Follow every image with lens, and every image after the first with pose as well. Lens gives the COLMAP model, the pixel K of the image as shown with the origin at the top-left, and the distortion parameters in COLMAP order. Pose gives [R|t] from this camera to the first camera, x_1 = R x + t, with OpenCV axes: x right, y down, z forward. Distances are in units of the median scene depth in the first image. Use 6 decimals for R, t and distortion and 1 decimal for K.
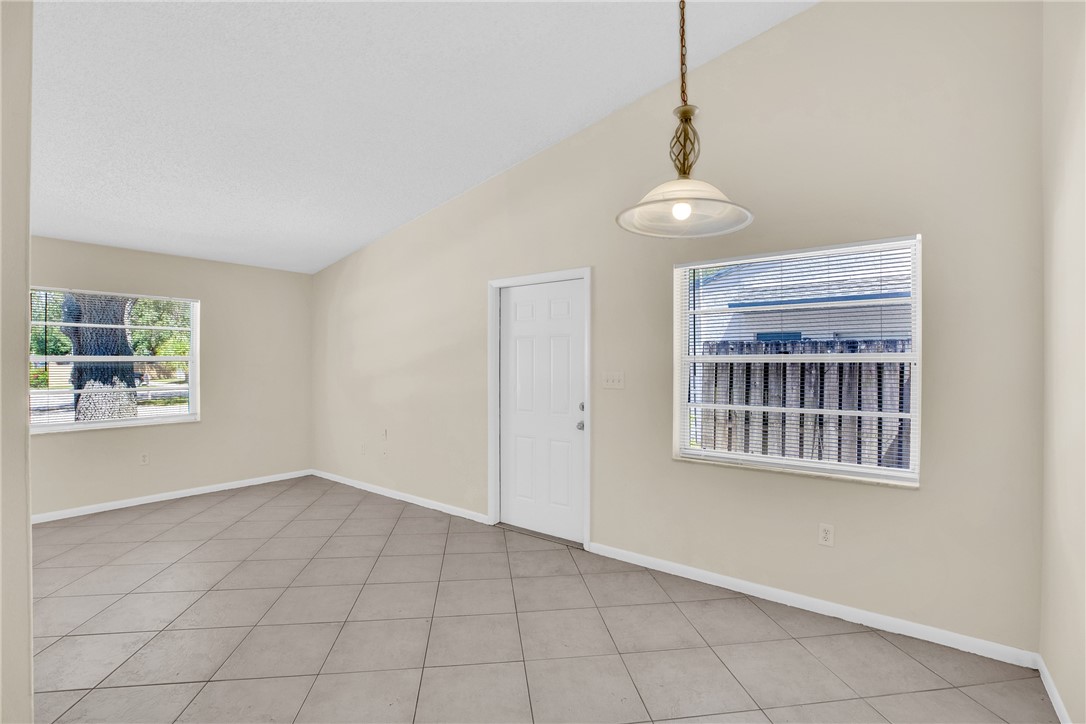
lens RADIAL K [[499.2, 0, 548.1], [0, 499.2, 359.7], [0, 0, 1]] dist [-0.045353, 0.014150]
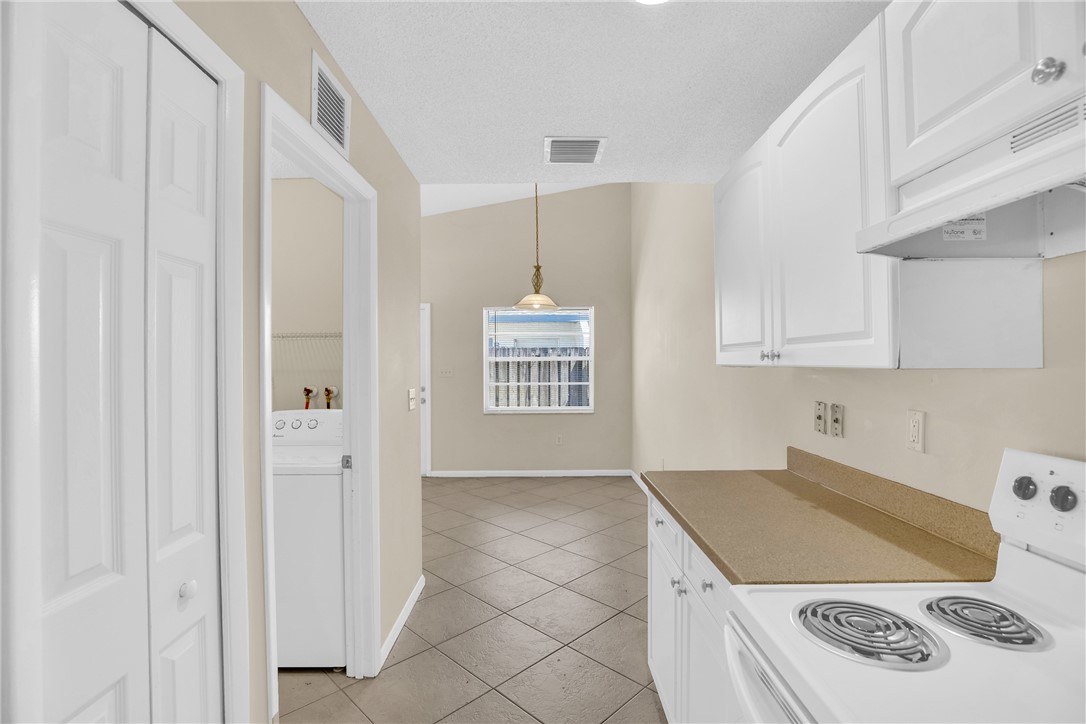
lens RADIAL K [[499.2, 0, 548.1], [0, 499.2, 359.7], [0, 0, 1]] dist [-0.045353, 0.014150]
pose [[0.794063, -0.006566, 0.607800, -0.517996], [0.004245, 0.999977, 0.005256, -0.007136], [-0.607820, -0.001593, 0.794073, -0.462892]]
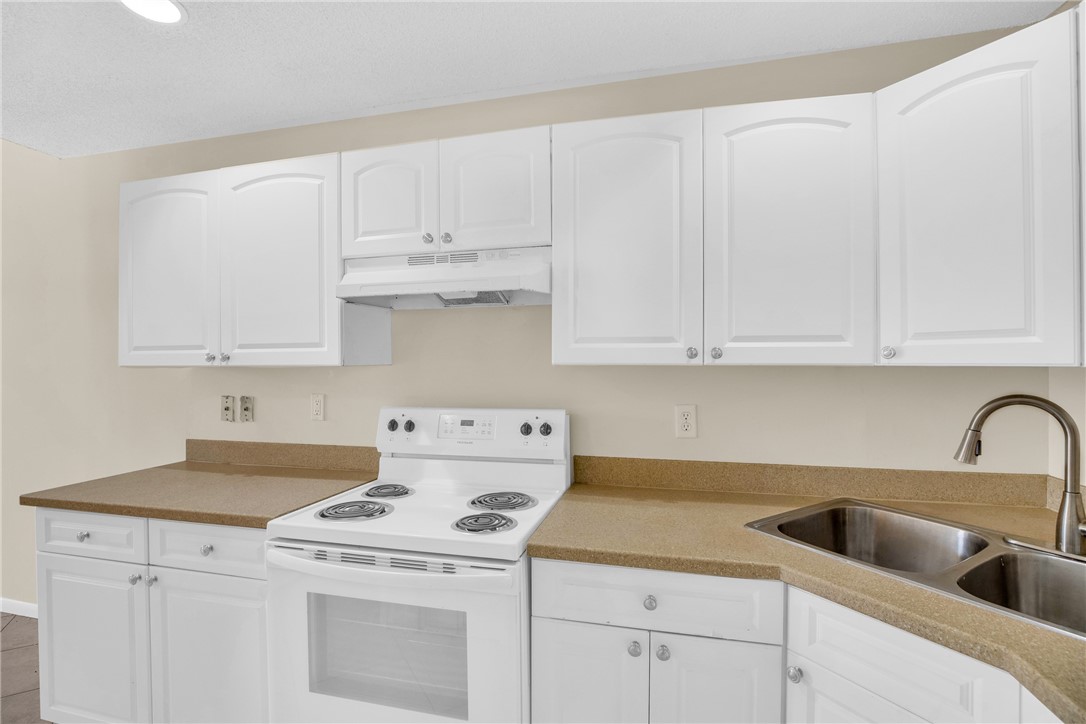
lens RADIAL K [[499.2, 0, 548.1], [0, 499.2, 359.7], [0, 0, 1]] dist [-0.045353, 0.014150]
pose [[-0.393042, -0.002105, 0.919518, -0.685013], [-0.002359, 0.999996, 0.001281, -0.006830], [-0.919517, -0.001665, -0.393046, -0.370273]]
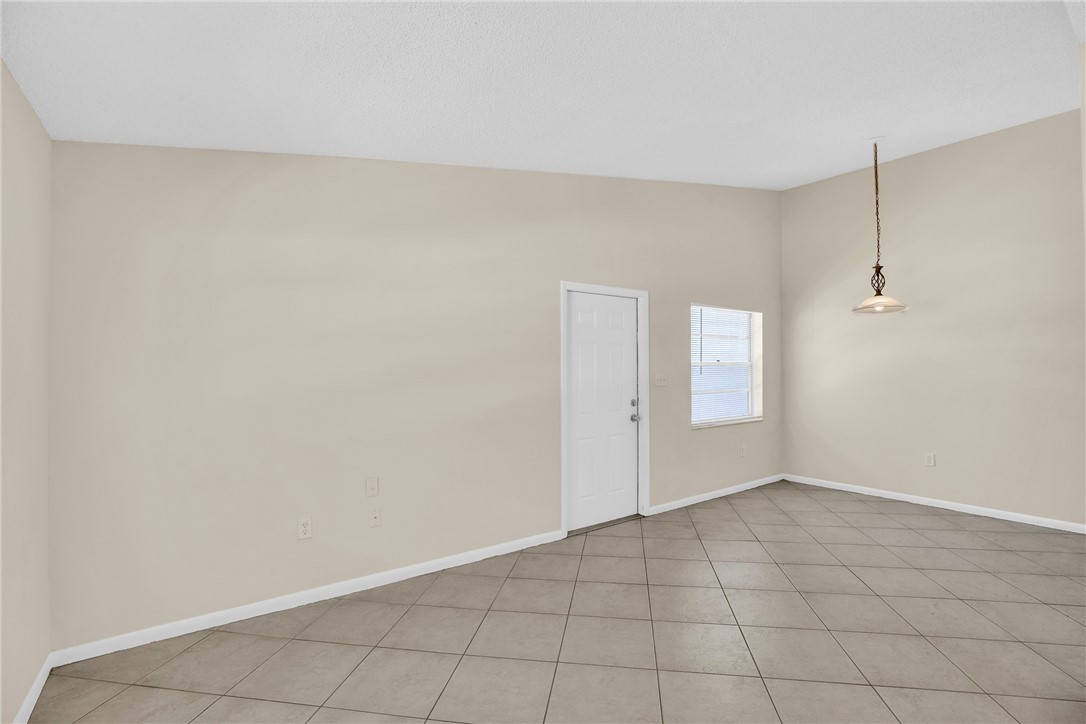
lens RADIAL K [[499.2, 0, 548.1], [0, 499.2, 359.7], [0, 0, 1]] dist [-0.045353, 0.014150]
pose [[0.287285, 0.002712, 0.957841, -1.034478], [-0.005997, 0.999981, -0.001032, -0.007435], [-0.957826, -0.005447, 0.287296, 0.758007]]
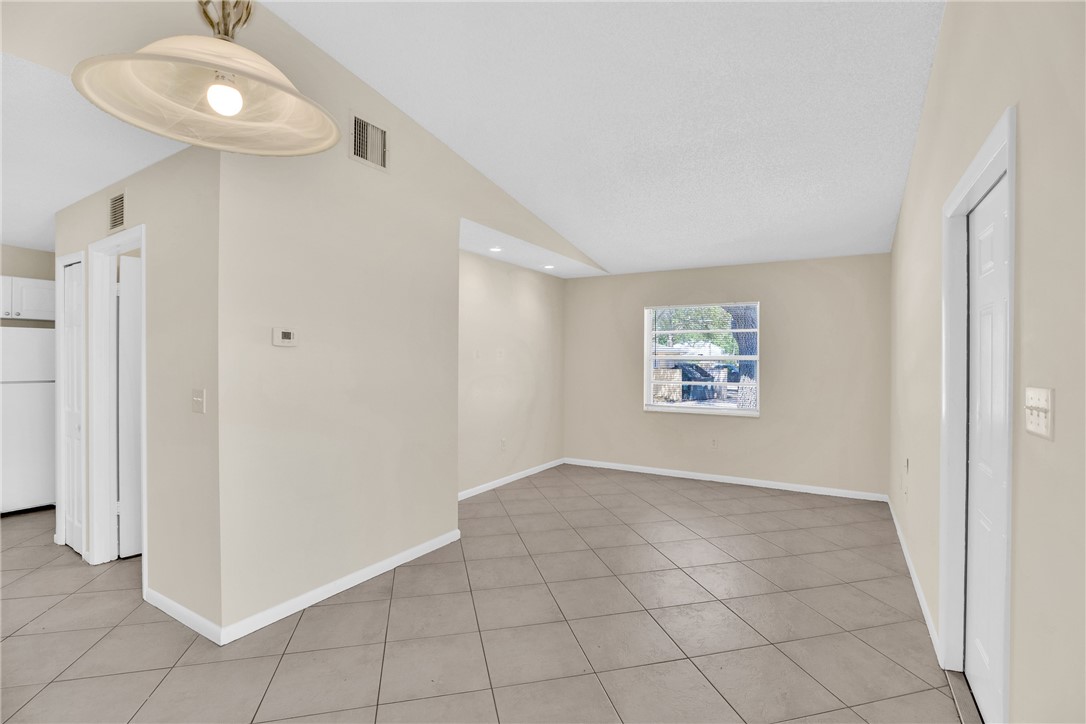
lens RADIAL K [[499.2, 0, 548.1], [0, 499.2, 359.7], [0, 0, 1]] dist [-0.045353, 0.014150]
pose [[0.102987, -0.001609, -0.994681, 0.356861], [0.003359, 0.999994, -0.001270, 0.003129], [0.994677, -0.003211, 0.102992, 0.527843]]
